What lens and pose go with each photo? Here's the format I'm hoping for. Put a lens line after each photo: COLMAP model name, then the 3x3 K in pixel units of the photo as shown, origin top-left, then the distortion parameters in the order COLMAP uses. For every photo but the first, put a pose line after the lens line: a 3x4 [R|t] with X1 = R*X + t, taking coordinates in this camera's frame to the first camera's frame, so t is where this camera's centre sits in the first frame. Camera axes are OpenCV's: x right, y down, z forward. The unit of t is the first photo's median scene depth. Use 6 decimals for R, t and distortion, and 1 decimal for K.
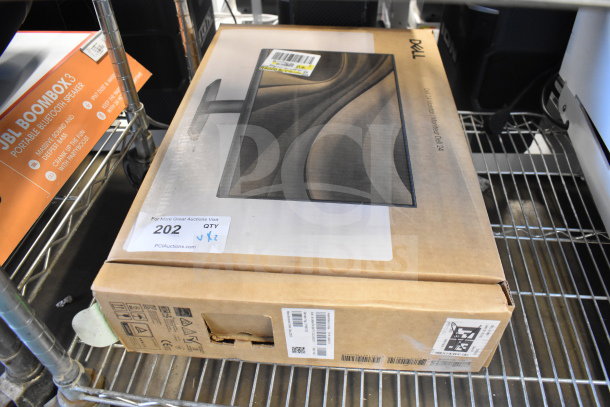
lens RADIAL K [[474.1, 0, 305.0], [0, 474.1, 203.5], [0, 0, 1]] dist [-0.075315, 0.003628]
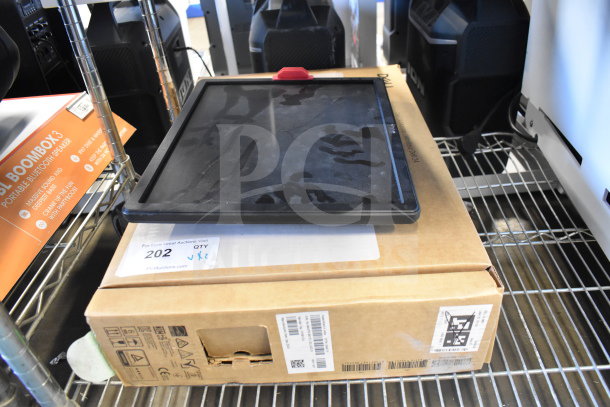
lens RADIAL K [[474.1, 0, 305.0], [0, 474.1, 203.5], [0, 0, 1]] dist [-0.075315, 0.003628]
pose [[0.995291, -0.093382, 0.025987, 0.006989], [0.096119, 0.985442, -0.140234, 0.114211], [-0.012514, 0.142071, 0.989777, -0.023788]]
